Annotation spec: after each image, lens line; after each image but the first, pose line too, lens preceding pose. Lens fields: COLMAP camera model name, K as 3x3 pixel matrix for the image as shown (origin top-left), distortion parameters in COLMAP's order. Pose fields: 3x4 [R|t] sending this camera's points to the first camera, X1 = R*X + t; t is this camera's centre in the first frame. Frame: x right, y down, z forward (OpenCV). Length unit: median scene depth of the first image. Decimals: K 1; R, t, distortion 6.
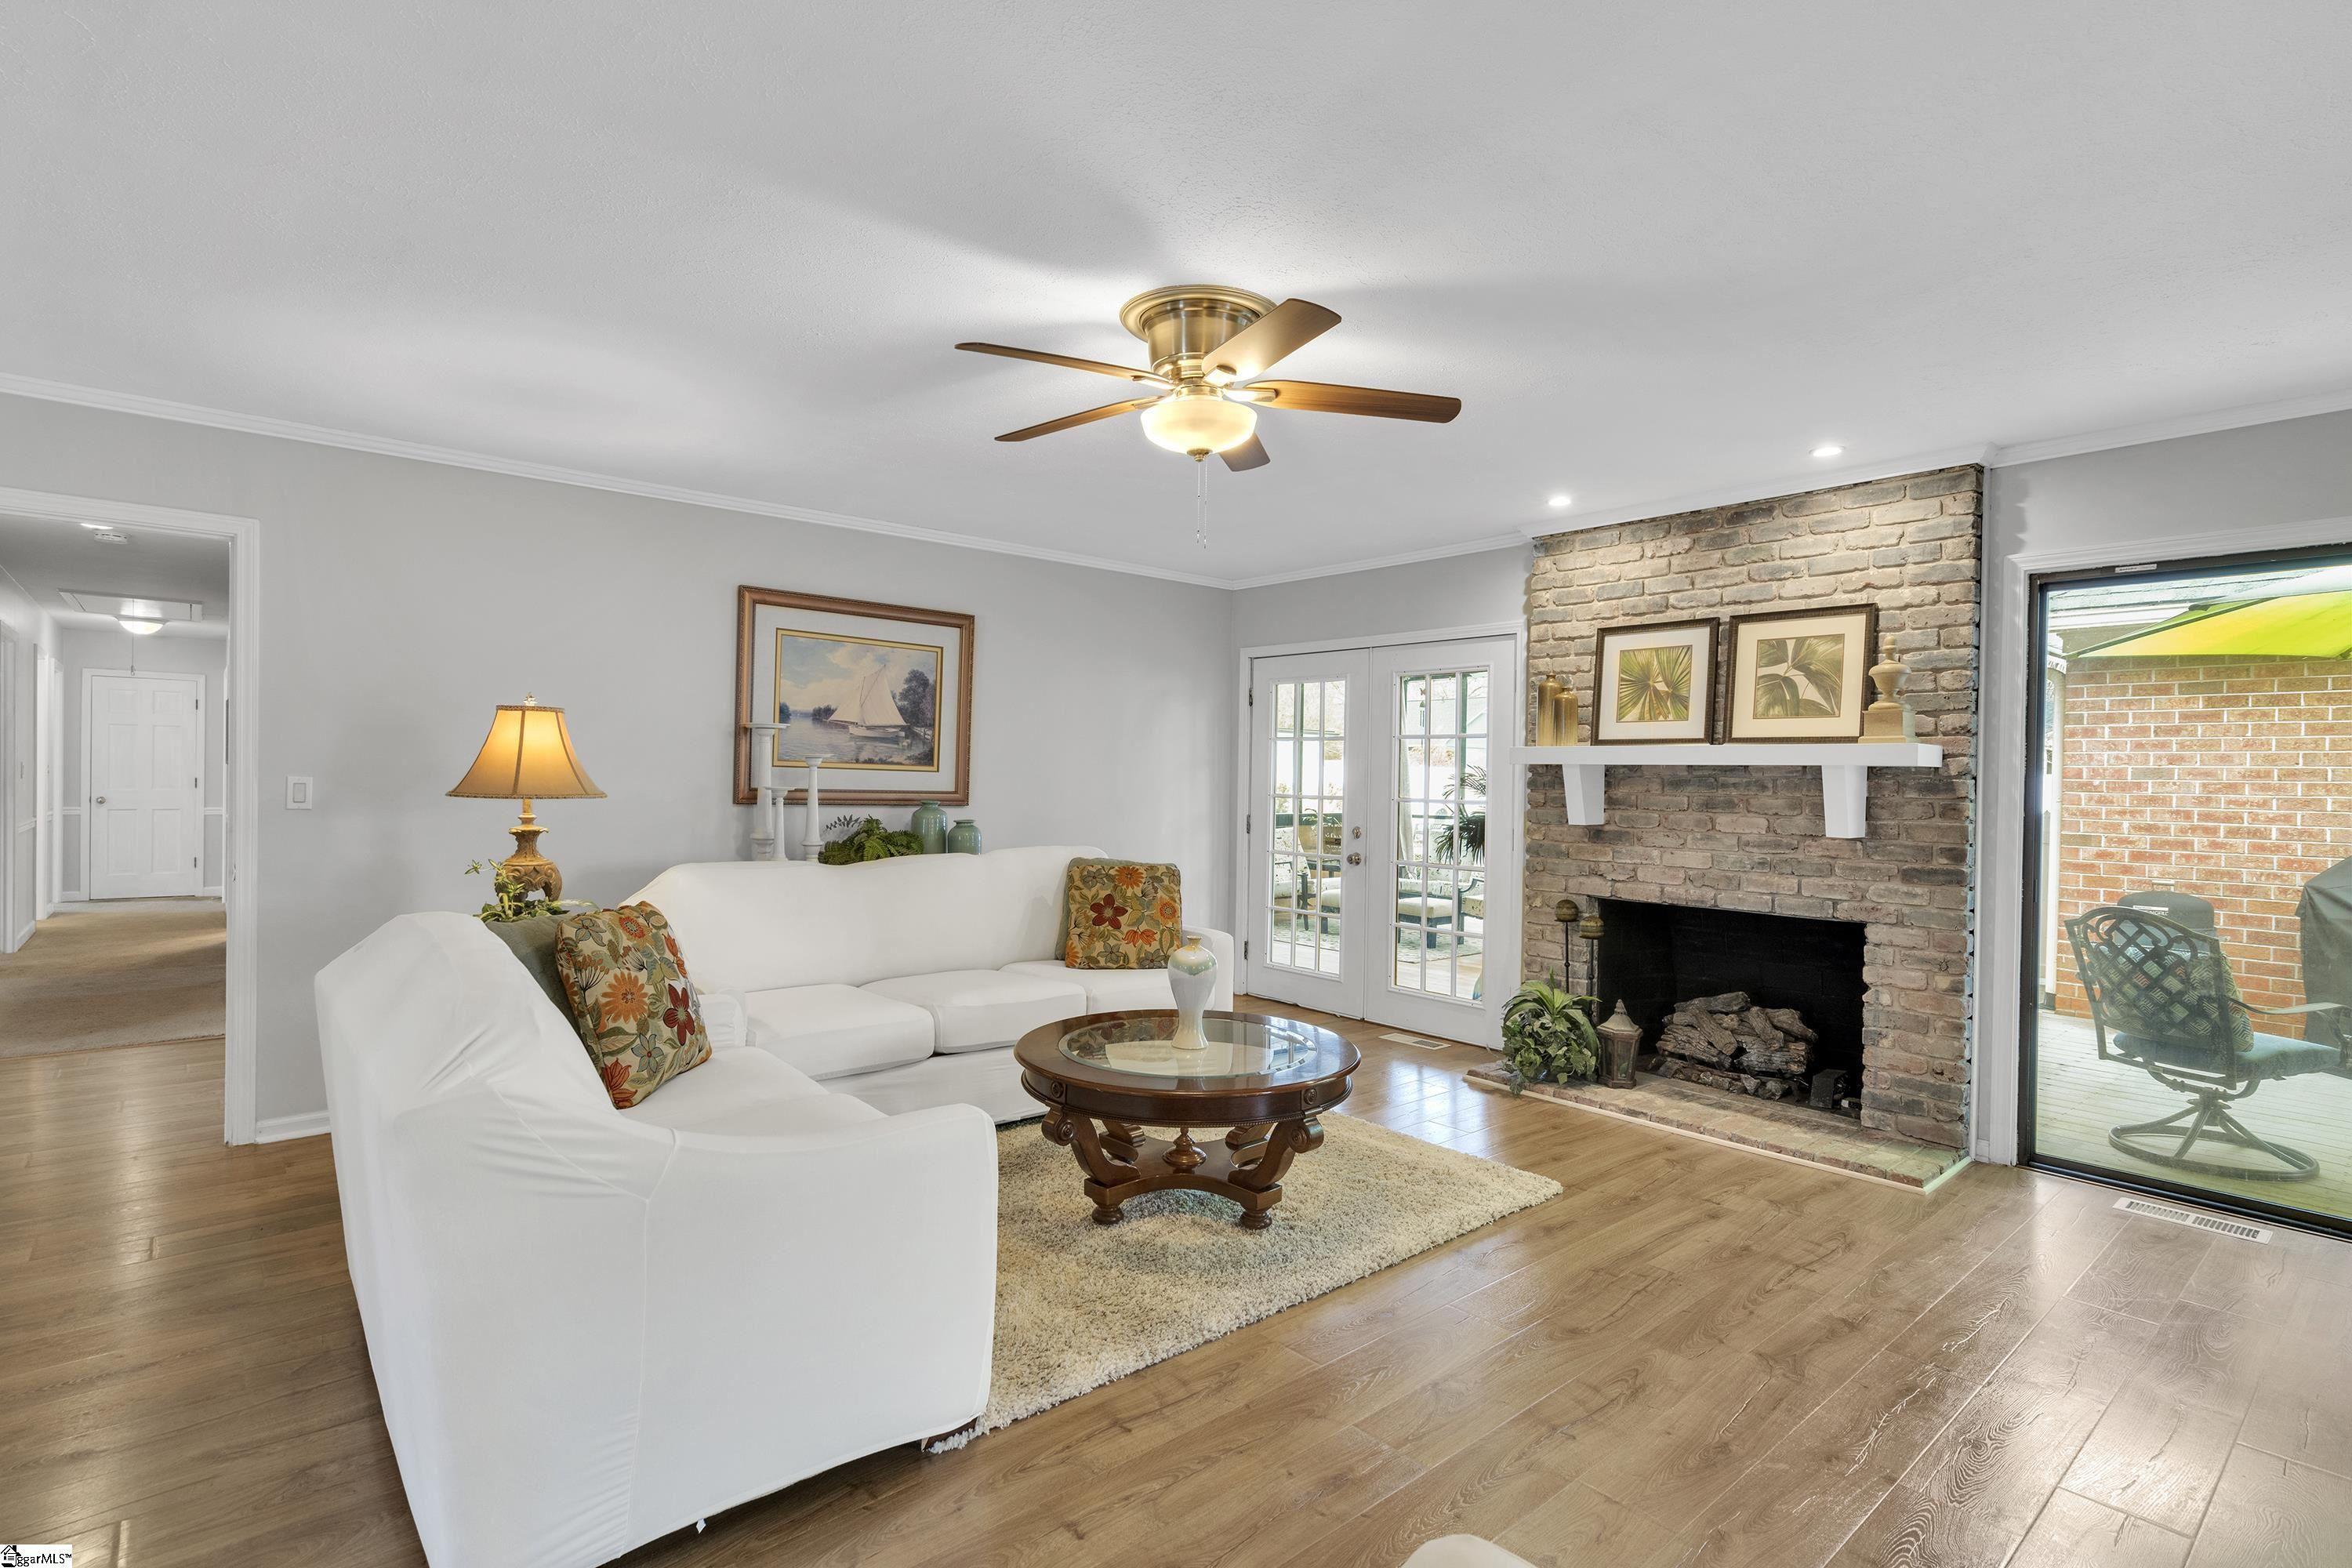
lens RADIAL K [[1123.3, 0, 1176.0], [0, 1123.3, 784.0], [0, 0, 1]] dist [0.000981, 0.000030]
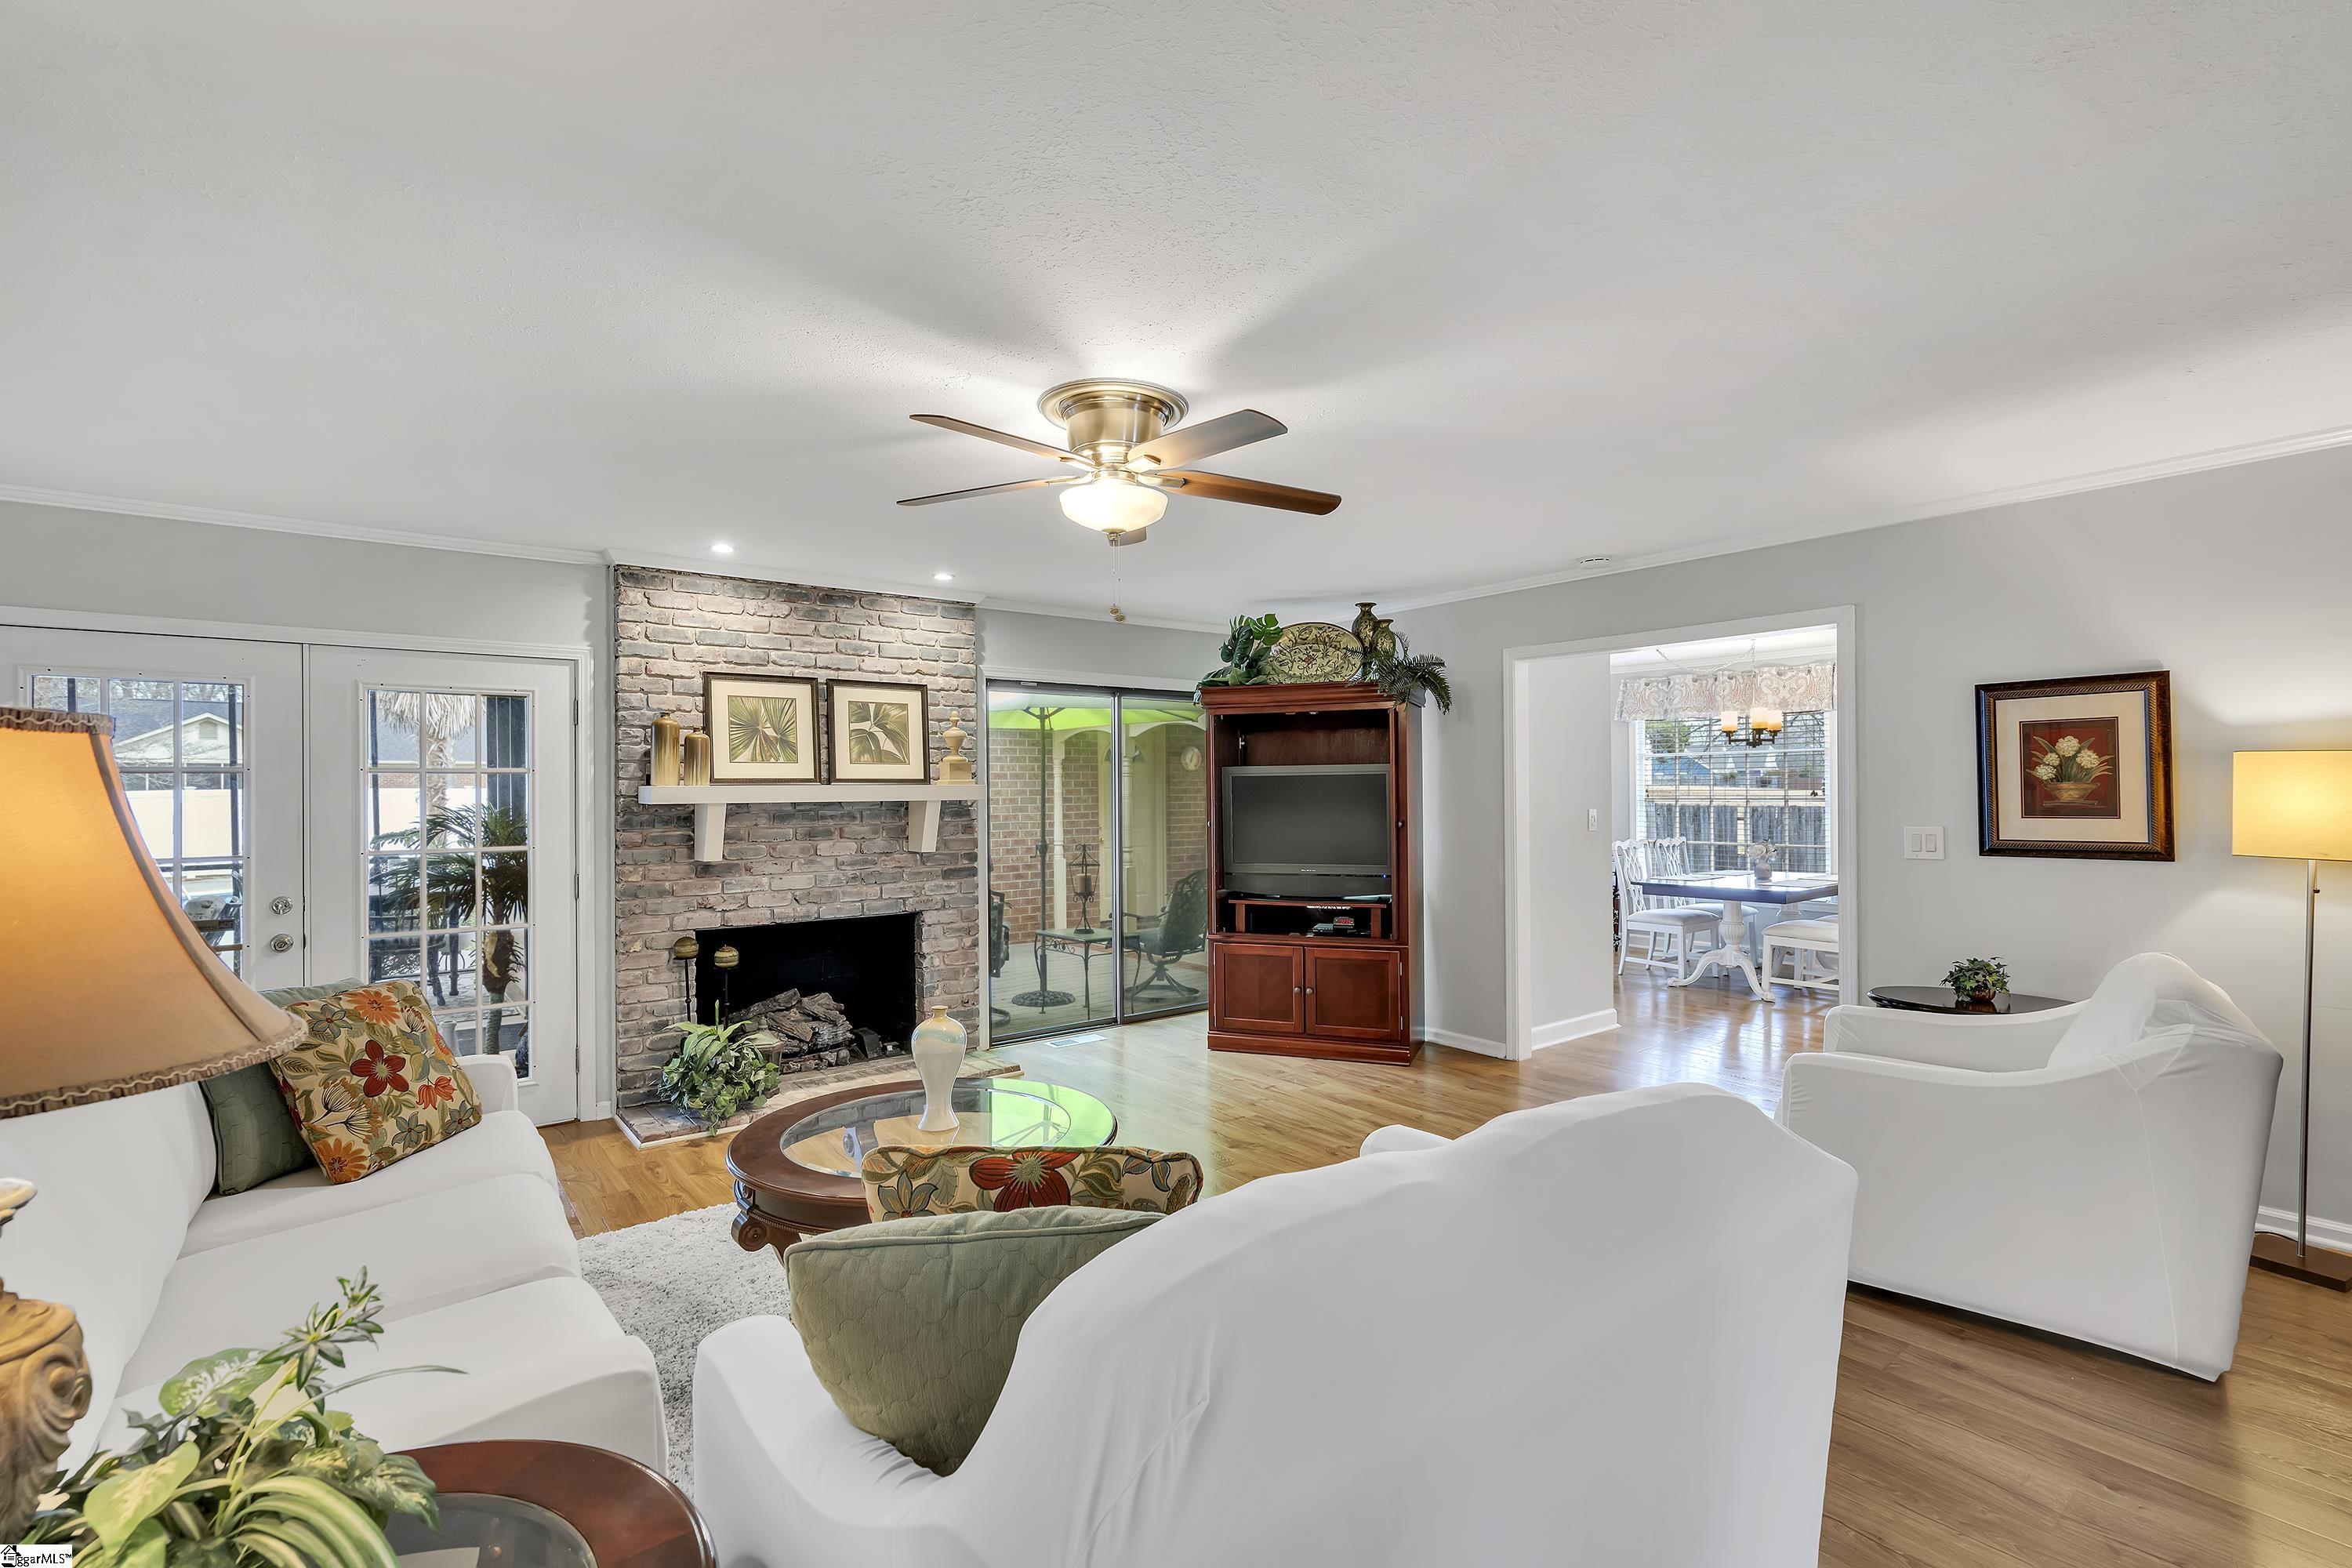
lens RADIAL K [[1070.7, 0, 1176.0], [0, 1070.7, 784.0], [0, 0, 1]] dist [-0.000554, -0.000100]
pose [[0.052010, -0.014343, 0.998544, -0.642227], [0.014671, 0.999800, 0.013597, -0.044758], [-0.998539, 0.013942, 0.052210, 0.556333]]
